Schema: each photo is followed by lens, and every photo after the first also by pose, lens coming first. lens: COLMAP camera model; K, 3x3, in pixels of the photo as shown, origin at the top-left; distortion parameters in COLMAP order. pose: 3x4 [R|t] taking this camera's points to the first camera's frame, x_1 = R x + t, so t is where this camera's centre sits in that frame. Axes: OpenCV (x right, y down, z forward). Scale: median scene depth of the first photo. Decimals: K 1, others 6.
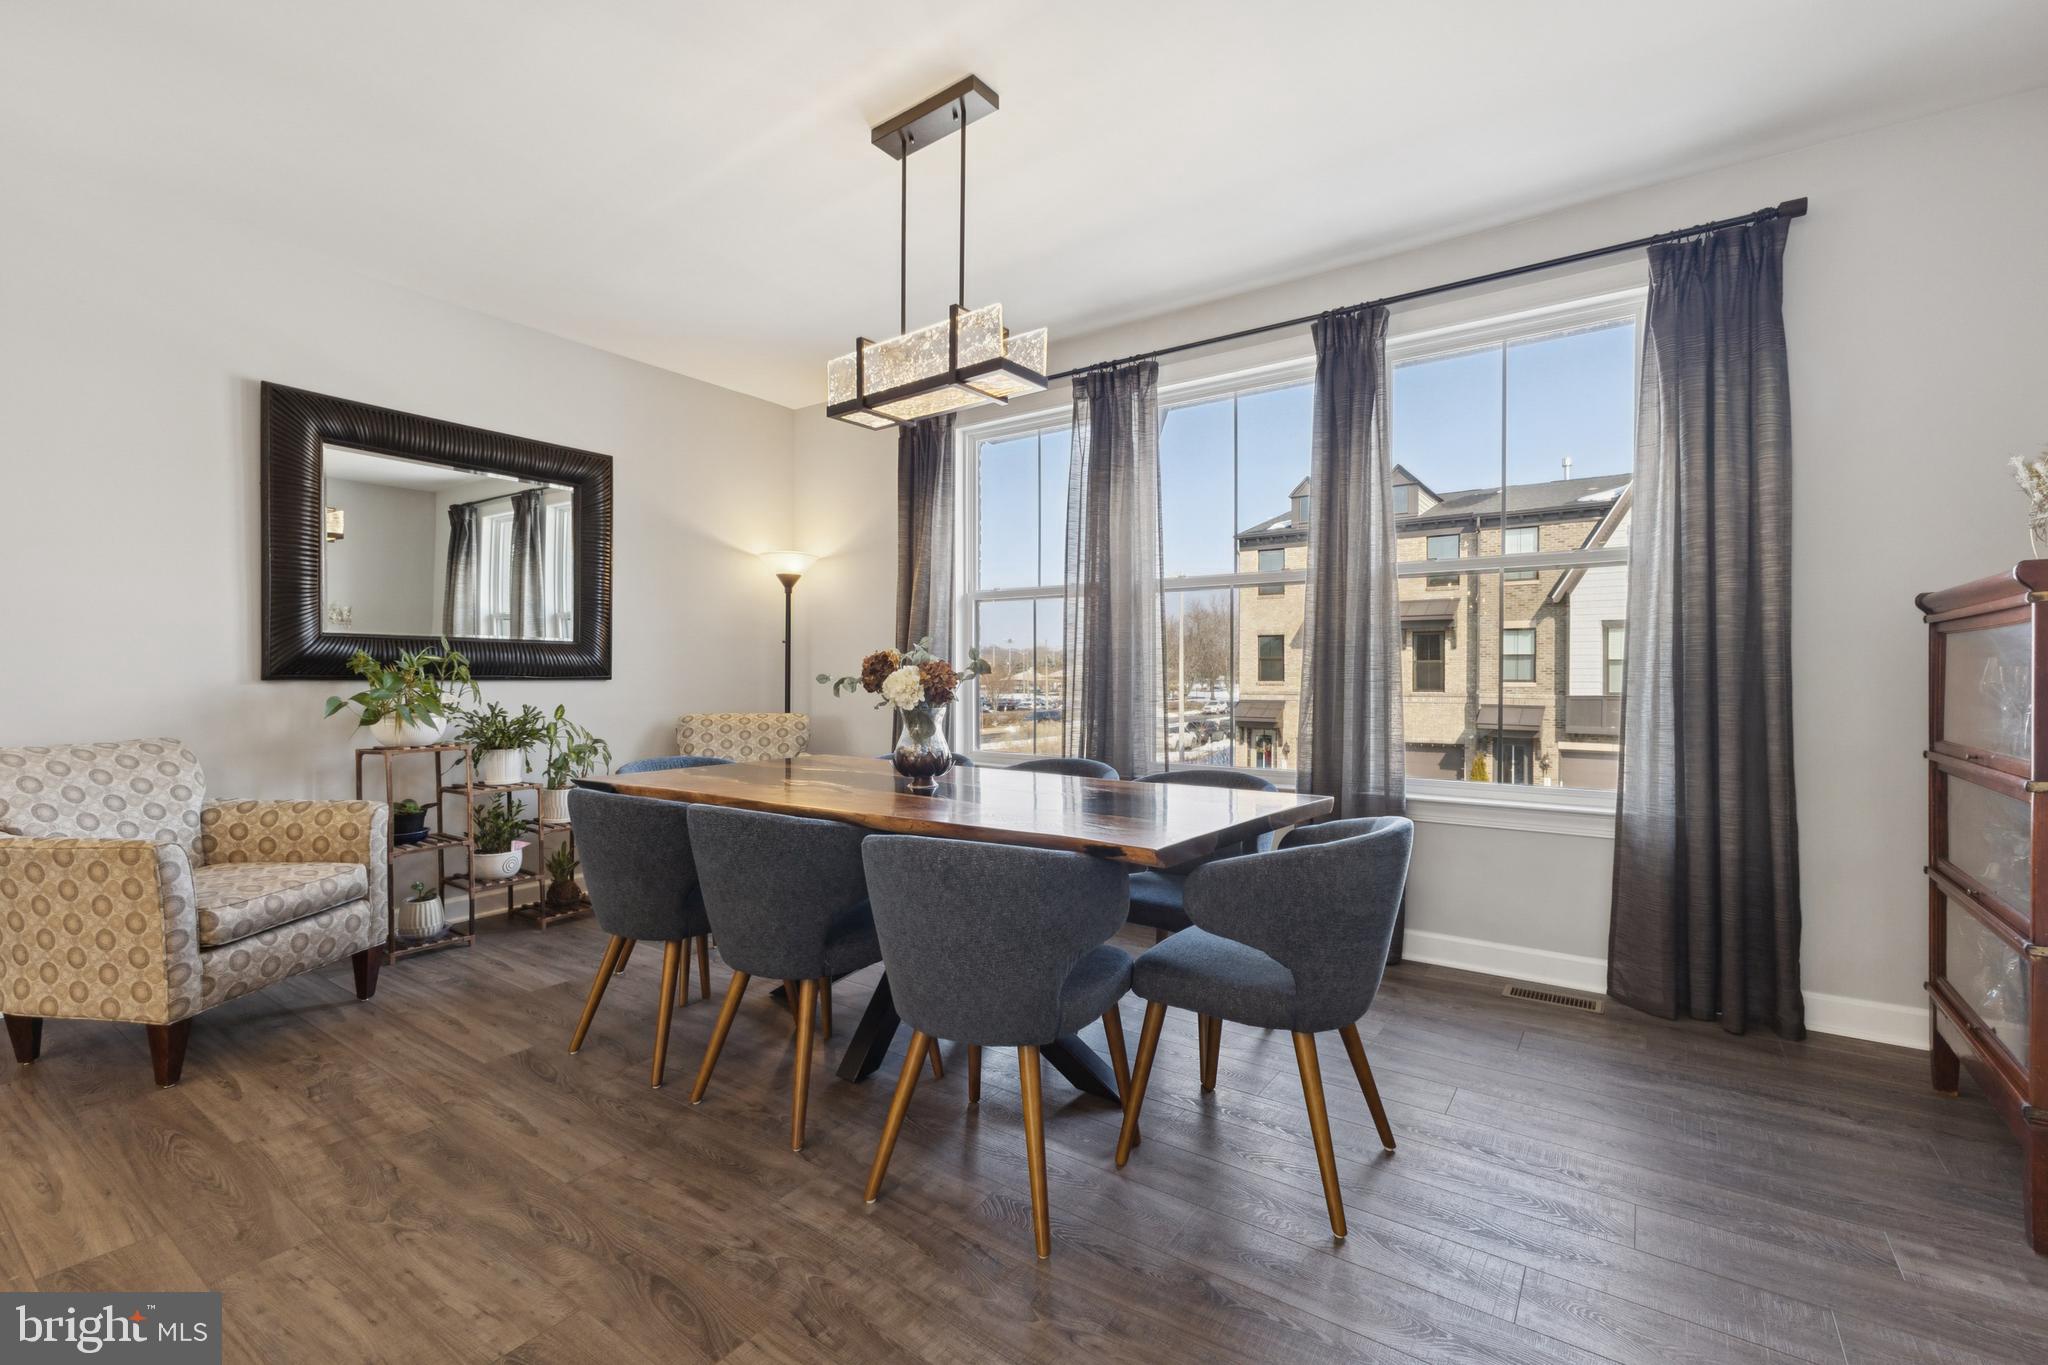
lens RADIAL K [[891.3, 0, 1009.7], [0, 891.3, 684.6], [0, 0, 1]] dist [0.009197, -0.000286]
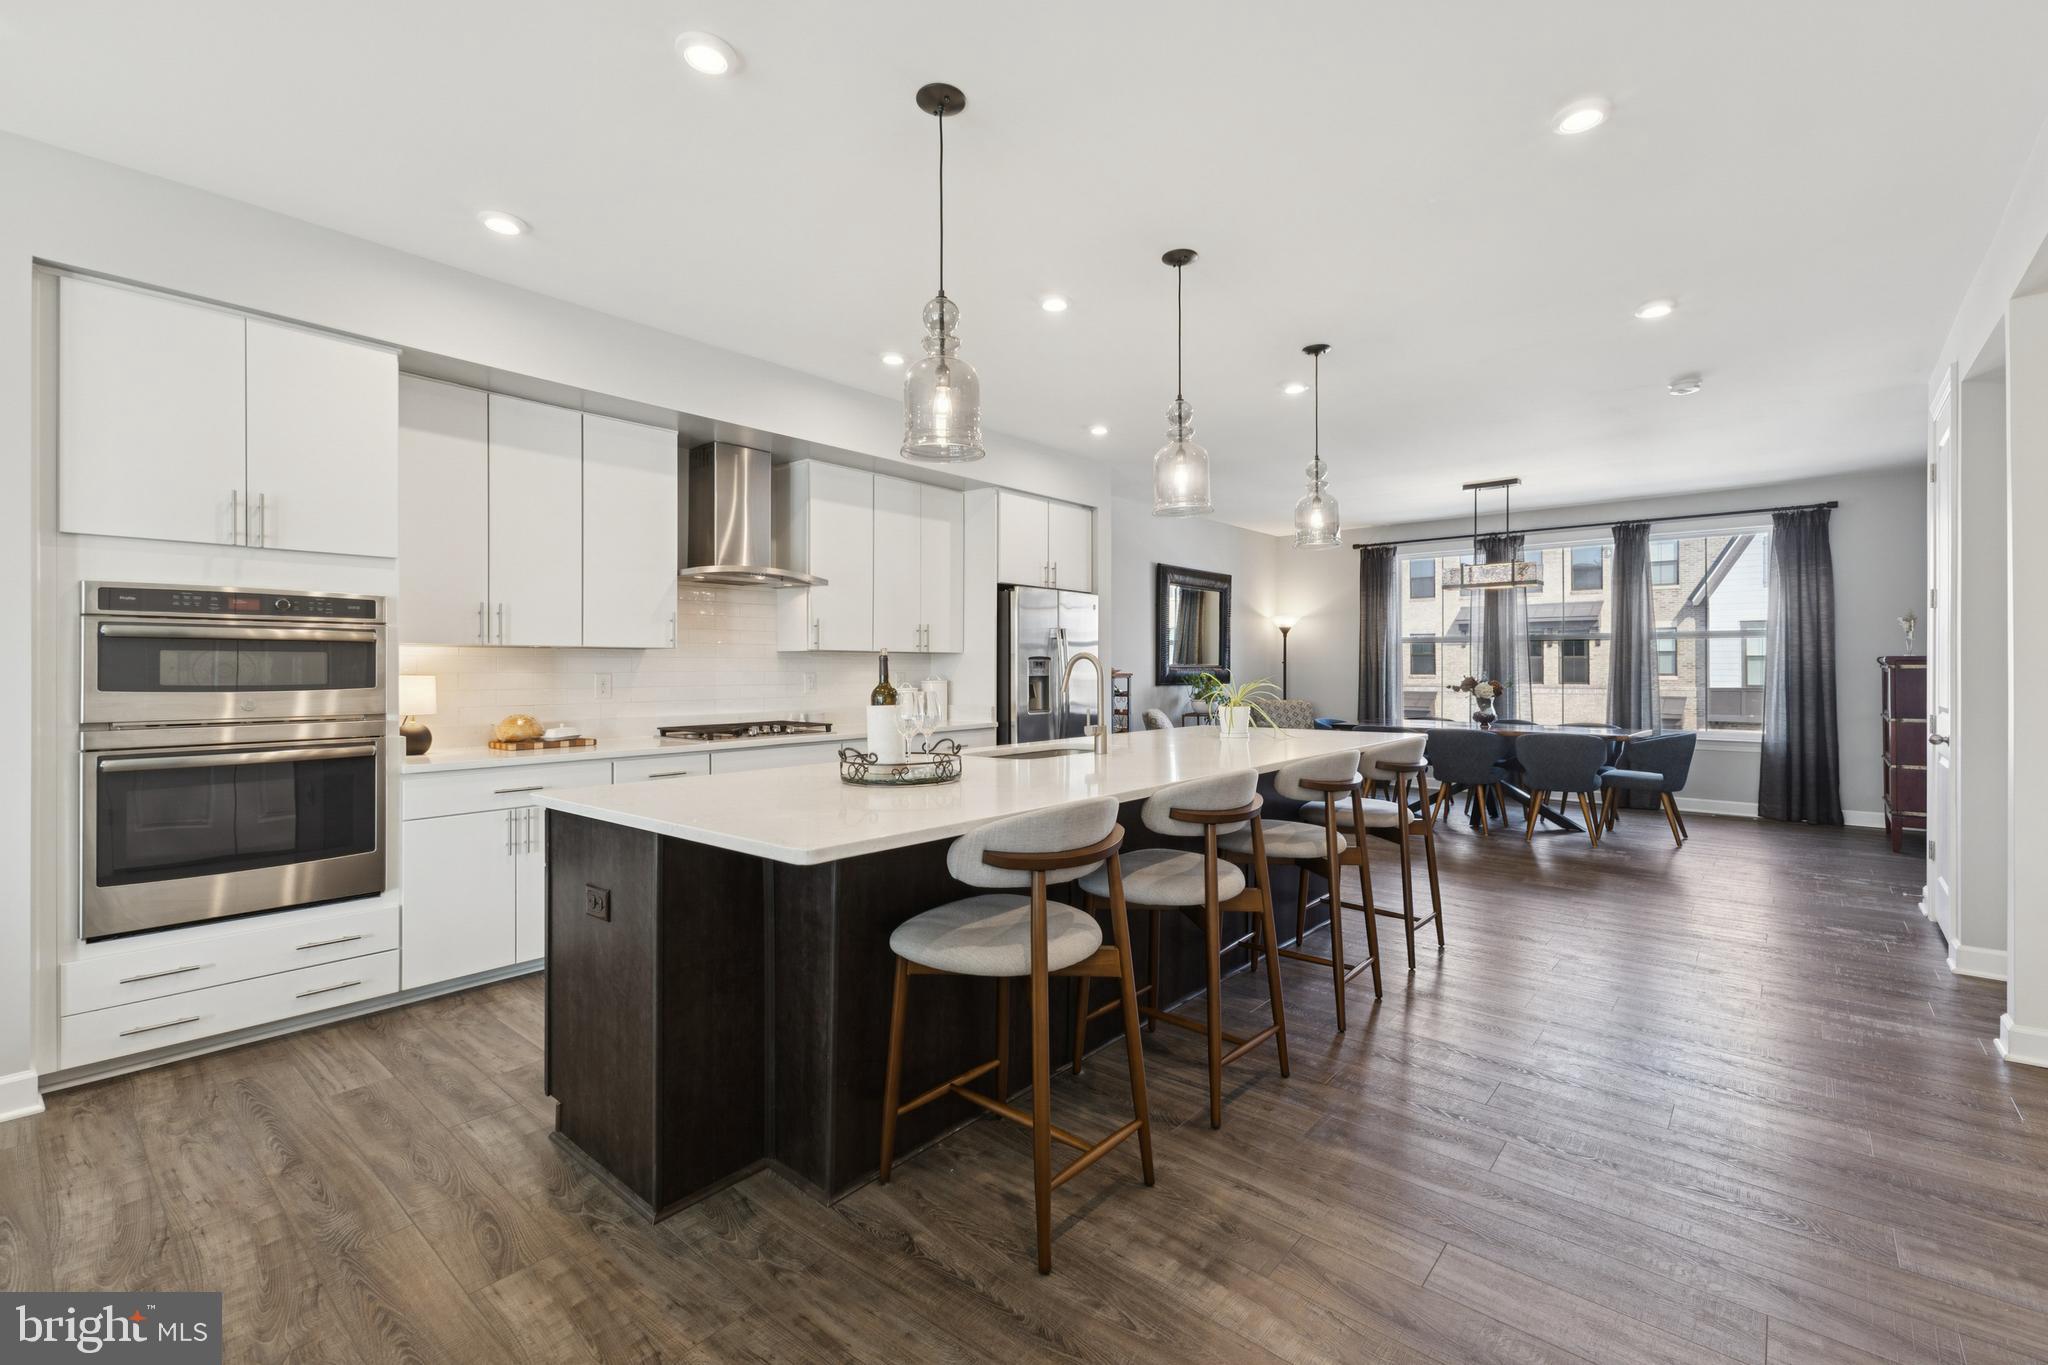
lens RADIAL K [[891.3, 0, 1004.3], [0, 891.3, 663.7], [0, 0, 1]] dist [0.009197, -0.000286]
pose [[0.994995, -0.002384, -0.099893, -1.078847], [0.001143, 0.999922, -0.012472, -0.037389], [0.099915, 0.012295, 0.994920, -1.567284]]
